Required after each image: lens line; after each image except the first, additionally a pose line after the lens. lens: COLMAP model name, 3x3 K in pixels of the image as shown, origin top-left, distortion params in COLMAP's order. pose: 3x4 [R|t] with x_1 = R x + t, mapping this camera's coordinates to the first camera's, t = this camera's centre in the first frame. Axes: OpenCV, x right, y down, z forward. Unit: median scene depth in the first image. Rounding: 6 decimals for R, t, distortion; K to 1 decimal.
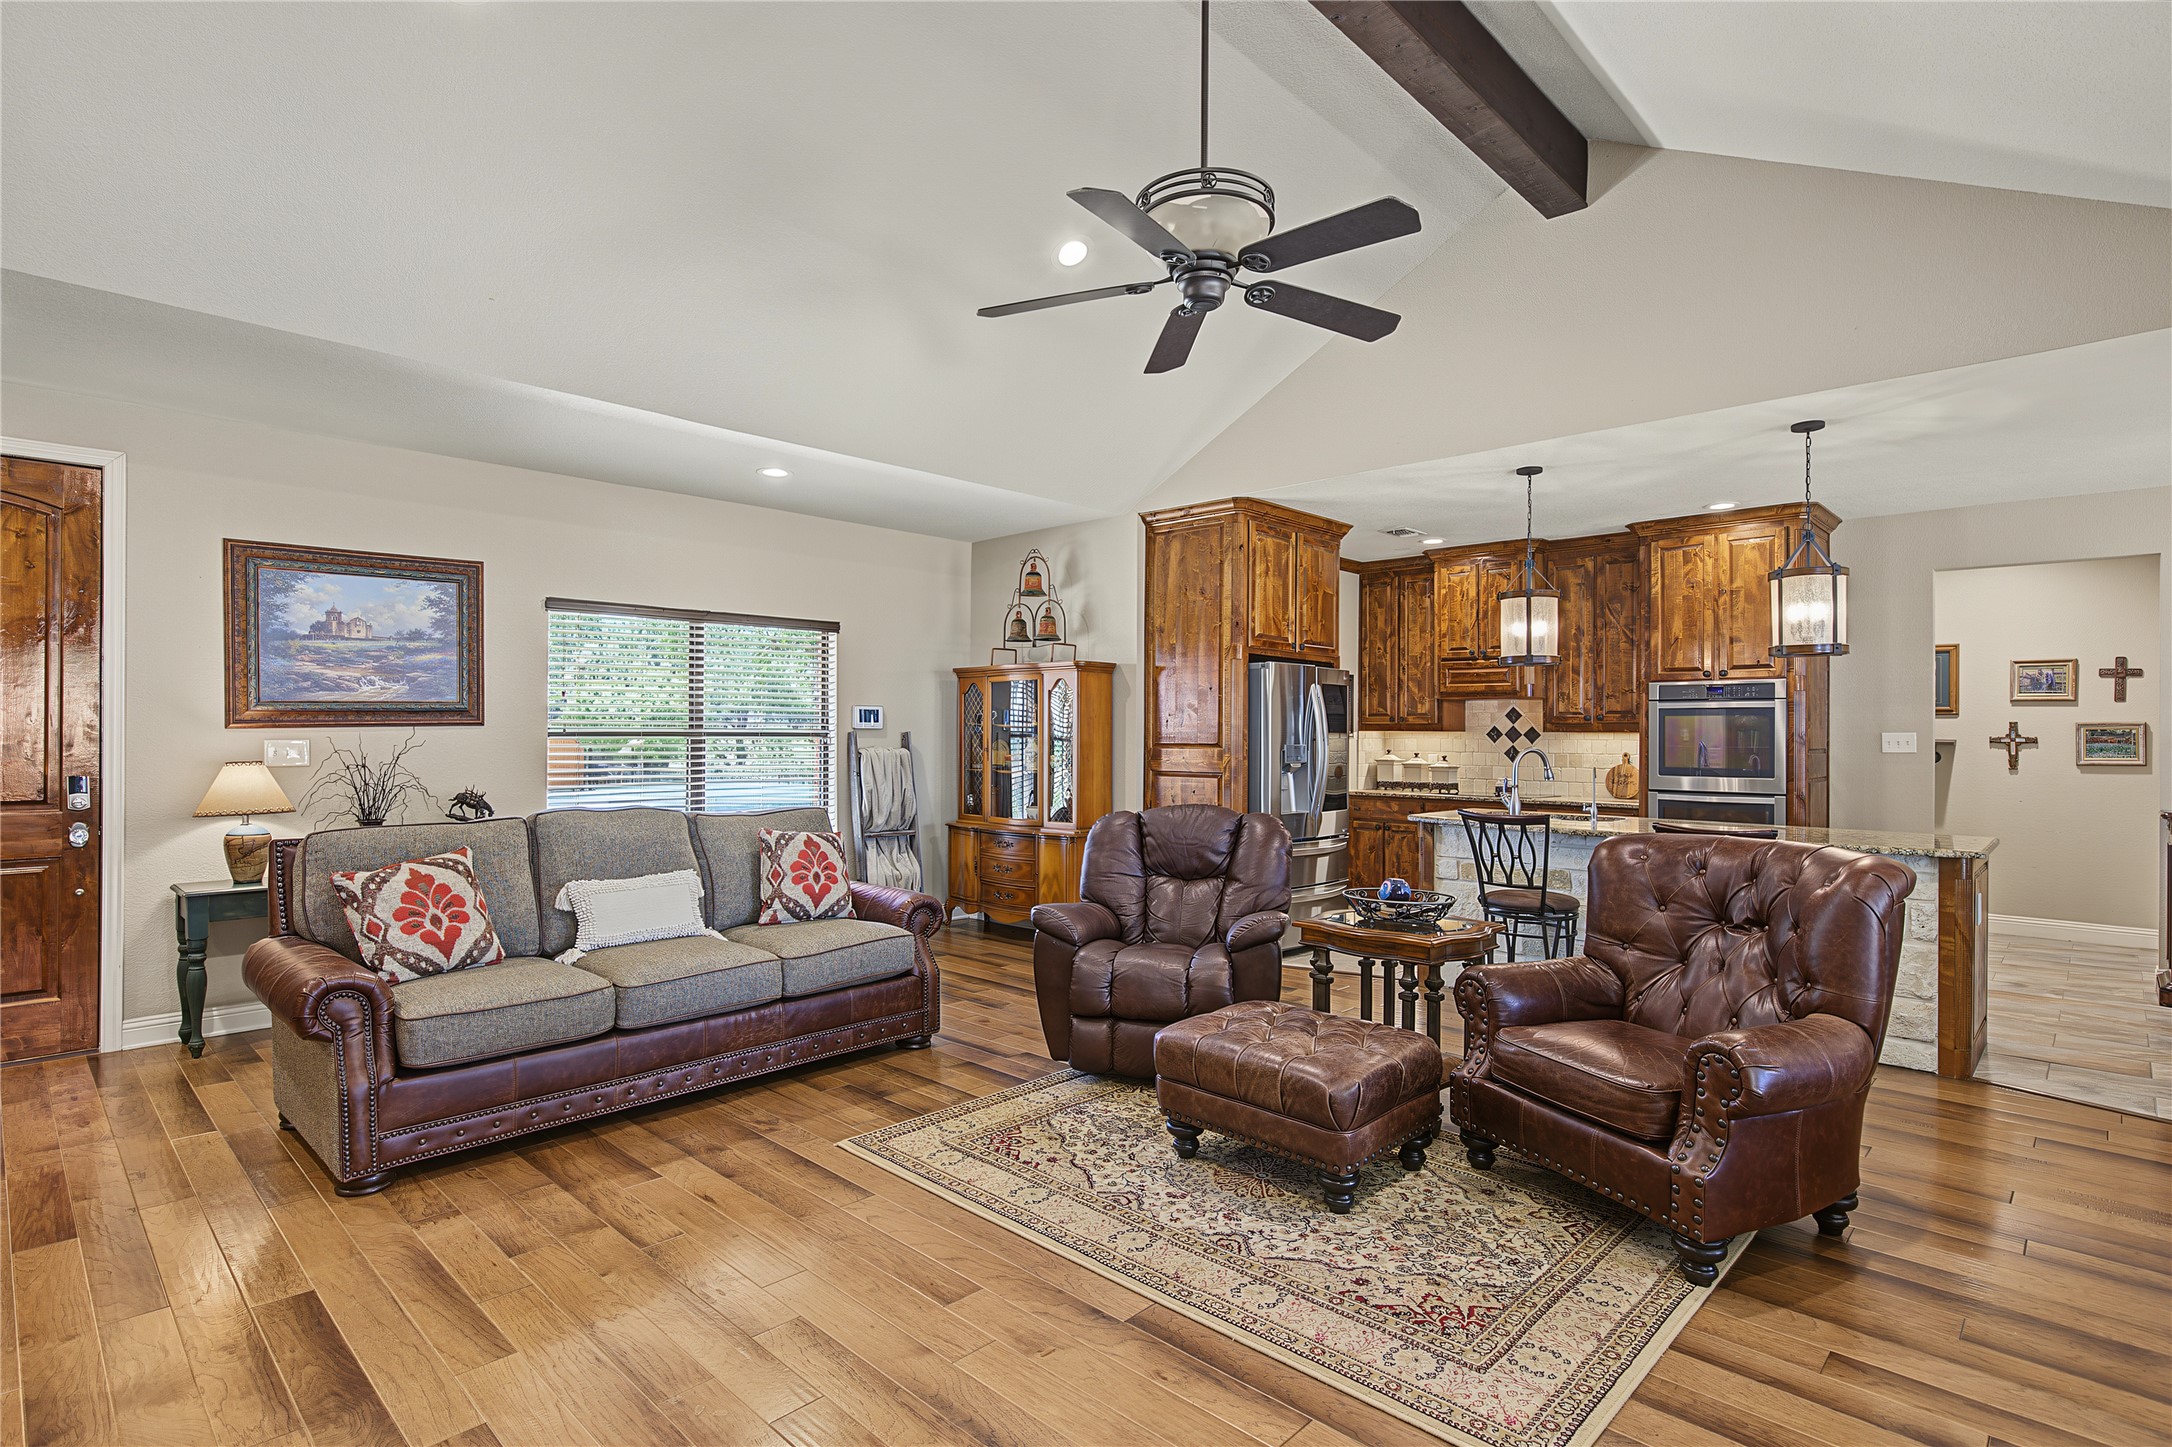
lens RADIAL K [[1071.7, 0, 1095.2], [0, 1071.7, 726.7], [0, 0, 1]] dist [-0.008527, 0.003952]
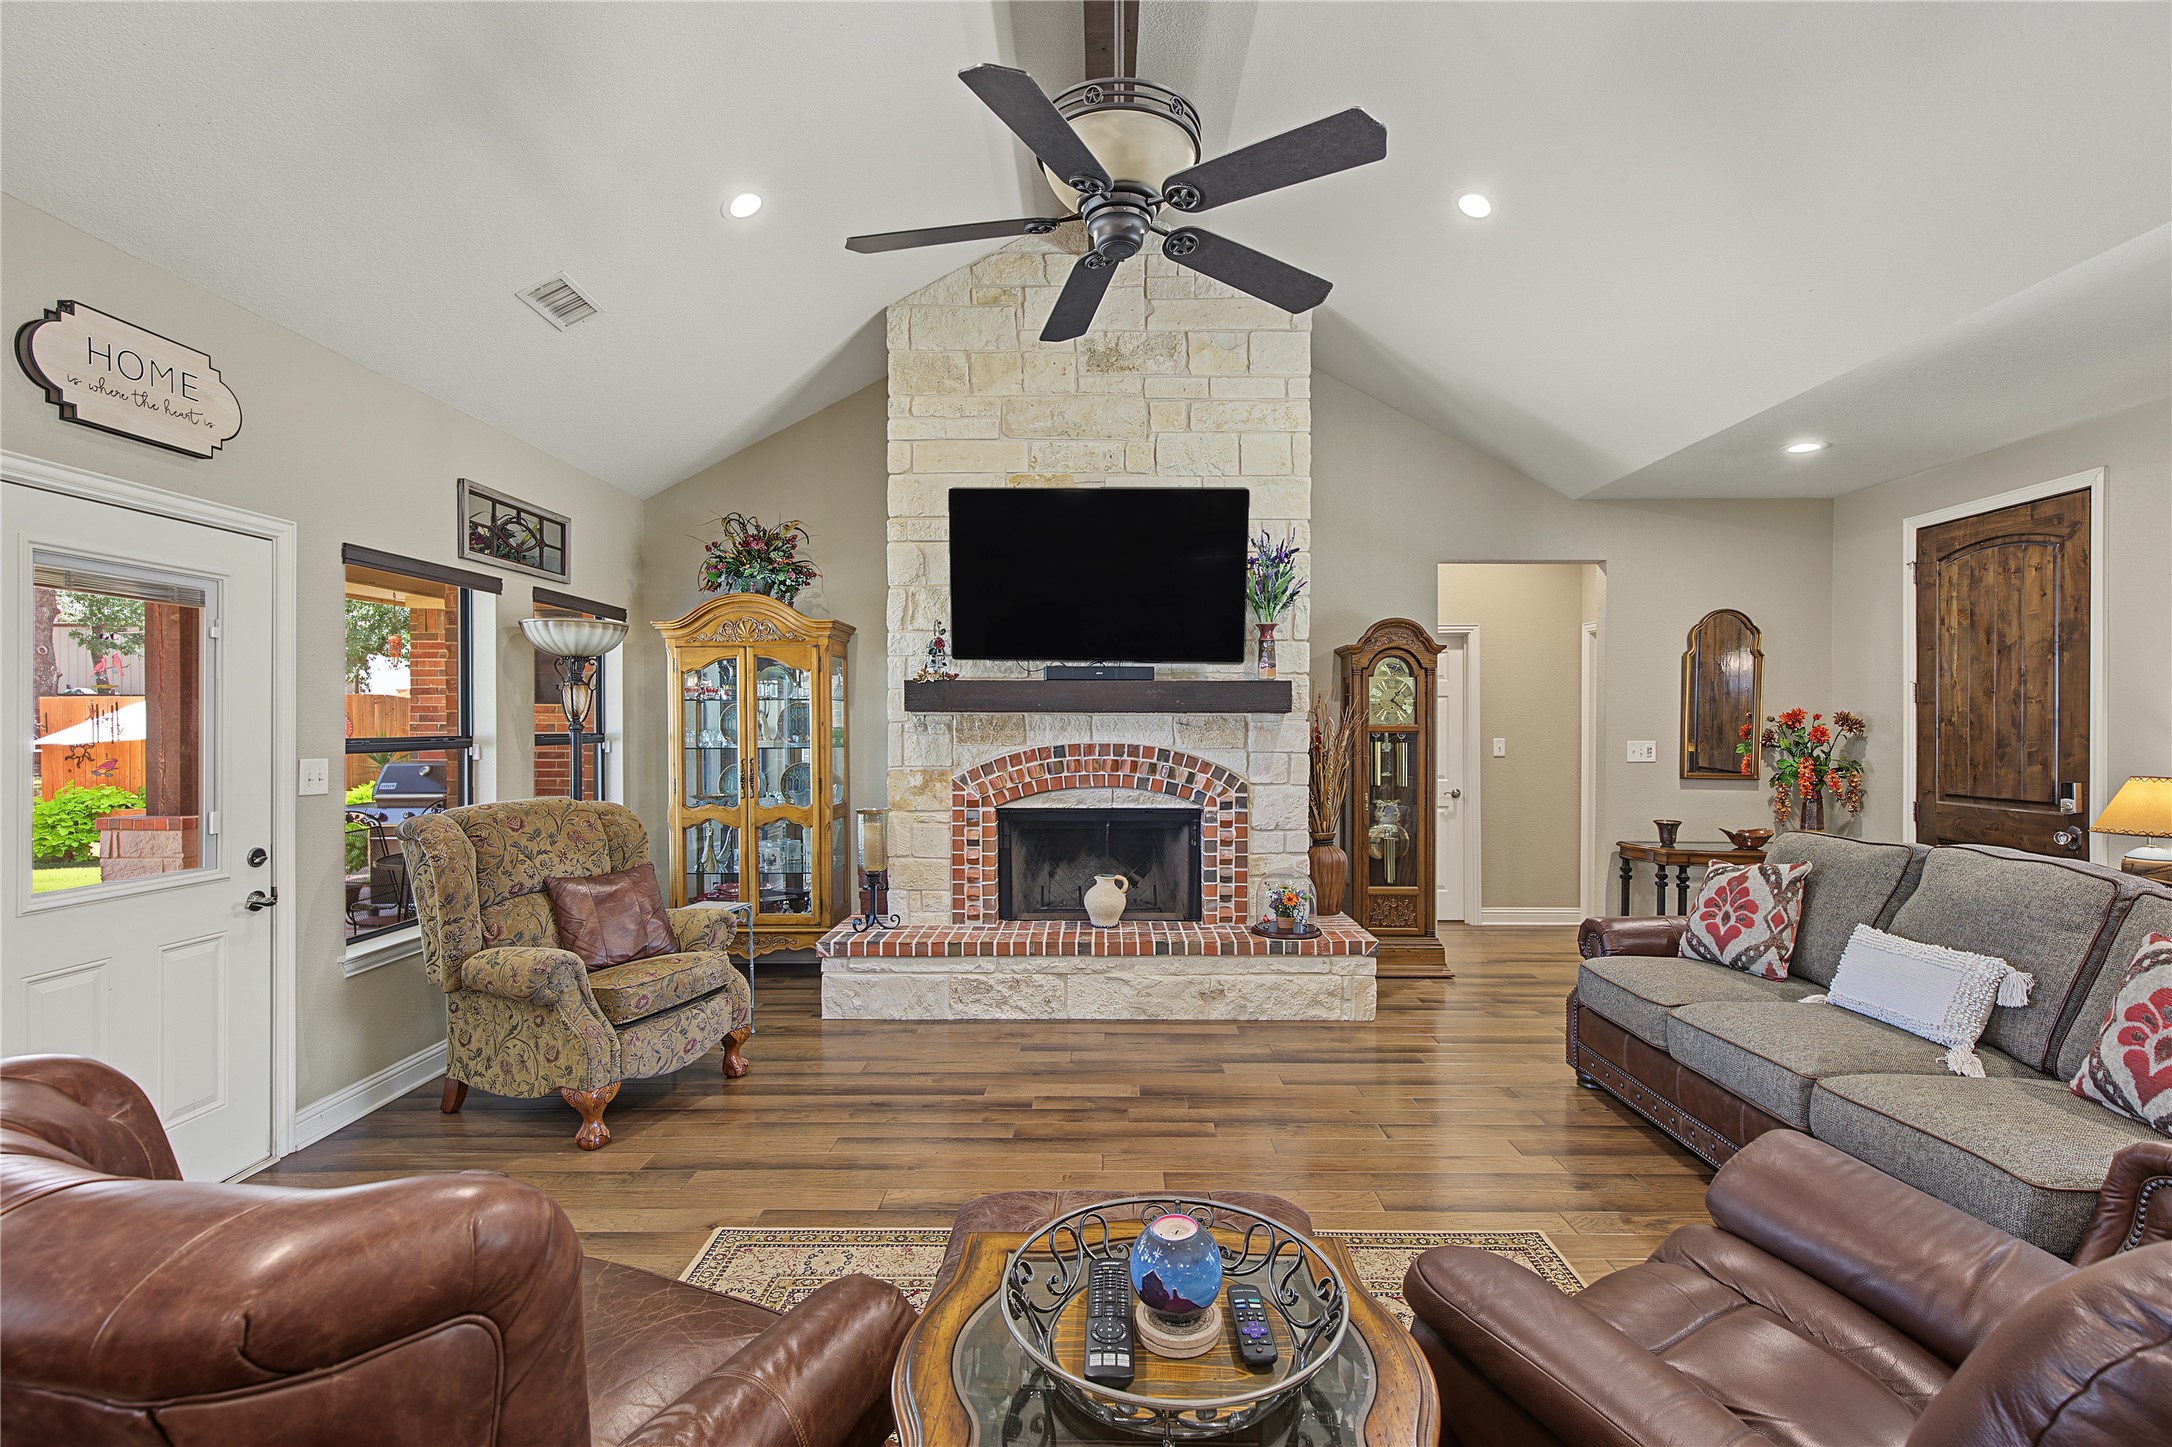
lens RADIAL K [[988.1, 0, 1094.1], [0, 988.1, 726.8], [0, 0, 1]] dist [0.001166, 0.000991]
pose [[-0.729123, -0.000475, -0.684383, 0.352754], [0.001393, 0.999997, -0.002178, -0.007126], [0.684382, -0.002541, -0.729119, 0.841919]]
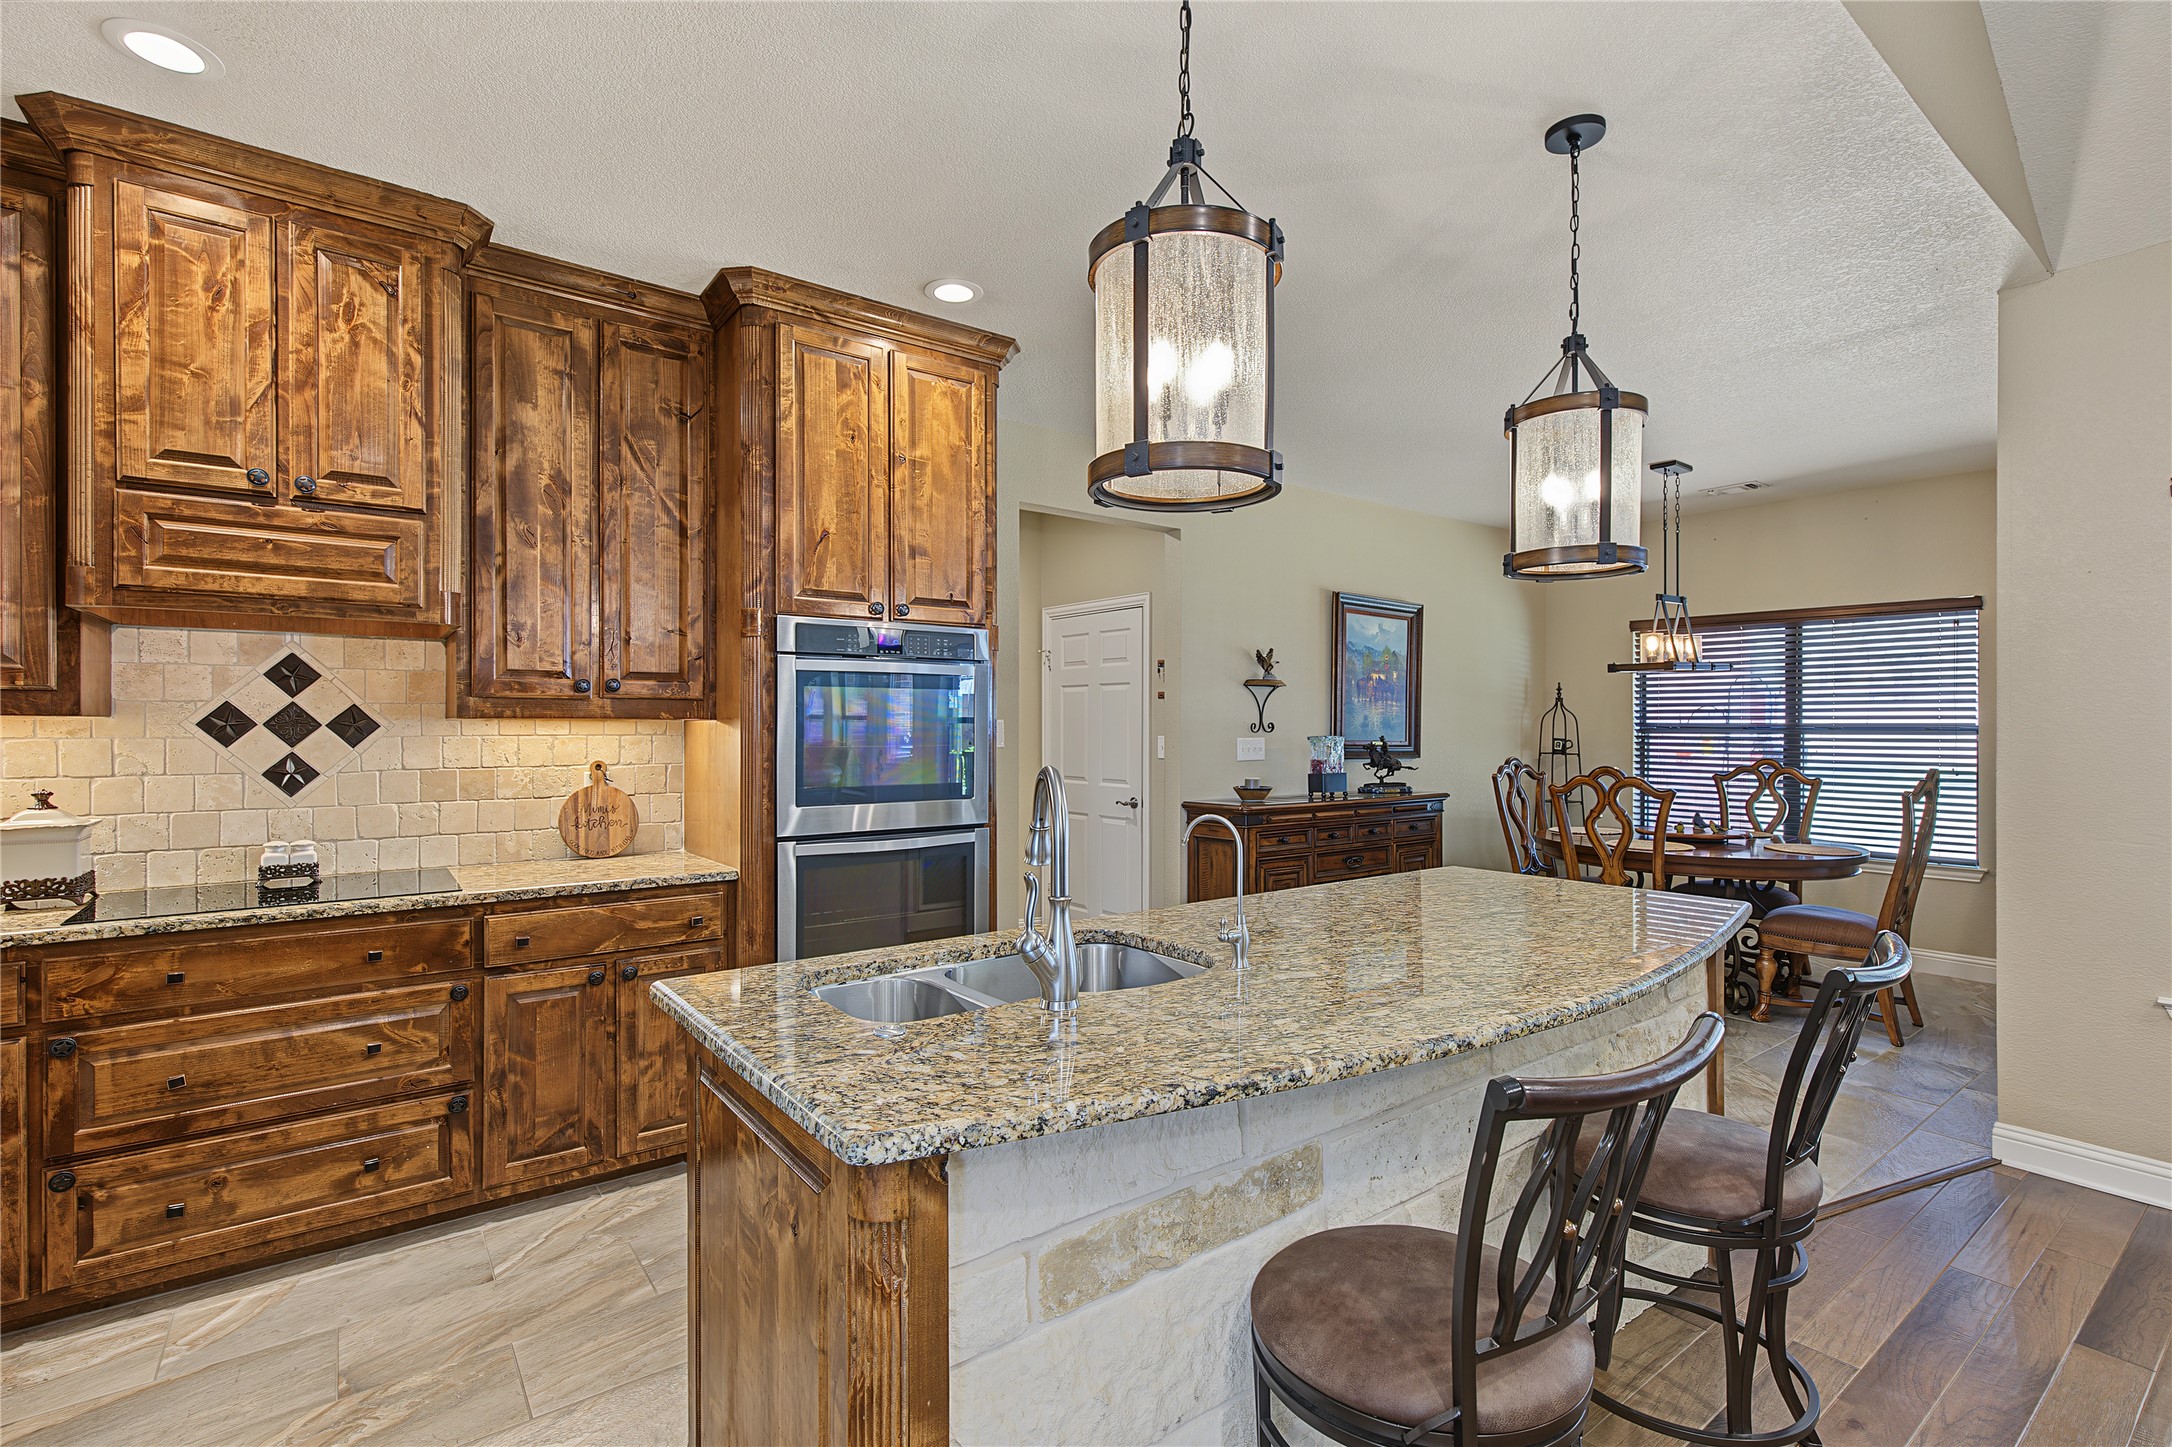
lens RADIAL K [[988.1, 0, 1084.2], [0, 988.1, 726.7], [0, 0, 1]] dist [0.001166, 0.000991]
pose [[0.162107, -0.007329, 0.986746, 0.127997], [-0.006025, 0.999946, 0.008417, 0.005043], [-0.986755, -0.007310, 0.162055, 0.983379]]
